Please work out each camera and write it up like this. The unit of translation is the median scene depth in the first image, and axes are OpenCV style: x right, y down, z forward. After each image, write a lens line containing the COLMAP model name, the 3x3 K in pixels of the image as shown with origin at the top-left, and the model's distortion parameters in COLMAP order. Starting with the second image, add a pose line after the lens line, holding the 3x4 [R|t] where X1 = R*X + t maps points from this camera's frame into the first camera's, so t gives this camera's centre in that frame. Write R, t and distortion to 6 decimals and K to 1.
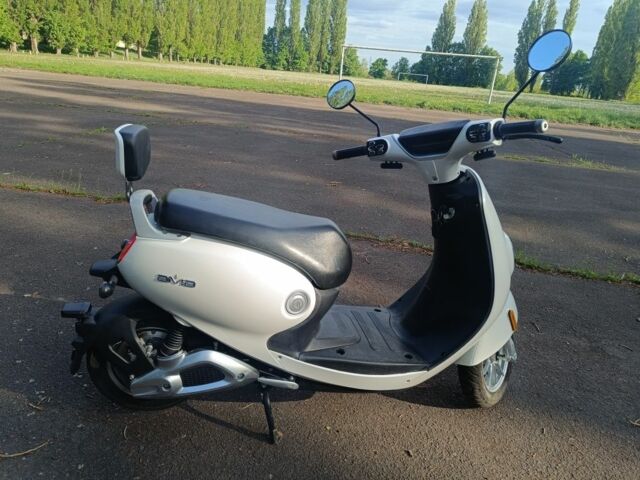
lens RADIAL K [[447.3, 0, 315.2], [0, 447.3, 239.5], [0, 0, 1]] dist [-0.001070, 0.003740]
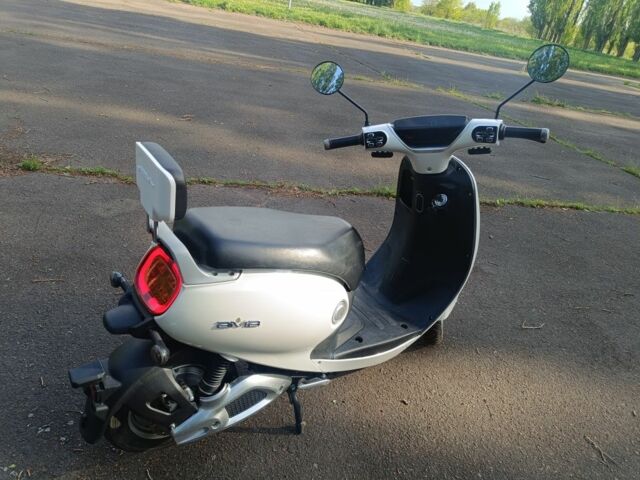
lens RADIAL K [[447.3, 0, 320.3], [0, 447.3, 240.3], [0, 0, 1]] dist [-0.001070, 0.003740]
pose [[0.899794, -0.152283, 0.408877, -0.432069], [0.065777, 0.973749, 0.217913, -0.220675], [-0.431328, -0.169182, 0.886191, 0.134458]]
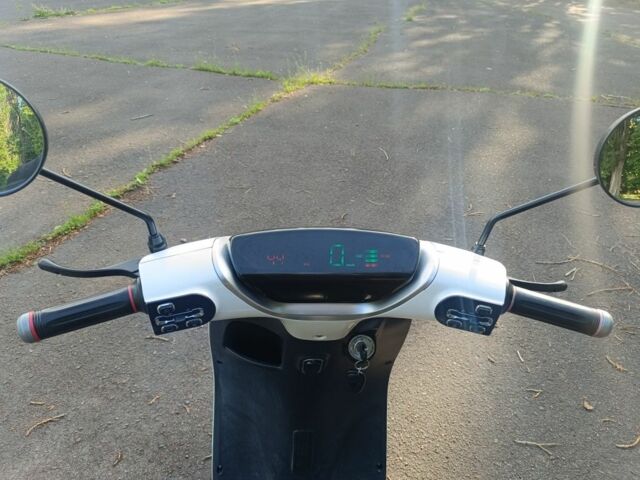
lens RADIAL K [[447.3, 0, 315.7], [0, 447.3, 243.0], [0, 0, 1]] dist [-0.001070, 0.003740]
pose [[0.121852, -0.611128, 0.782096, 0.086340], [0.313752, 0.771280, 0.553793, -0.417078], [-0.941654, 0.177904, 0.285725, 0.884583]]
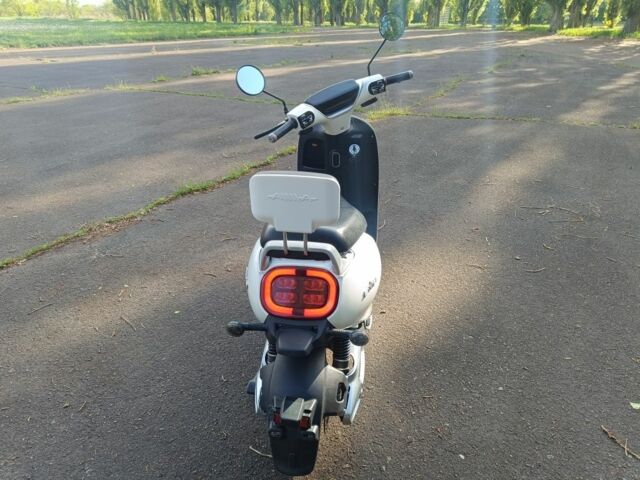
lens RADIAL K [[447.3, 0, 319.4], [0, 447.3, 234.3], [0, 0, 1]] dist [-0.001070, 0.003740]
pose [[0.314169, -0.489202, 0.813621, -0.987229], [0.352954, 0.855772, 0.378257, -0.393115], [-0.881318, 0.168334, 0.441523, 0.527346]]
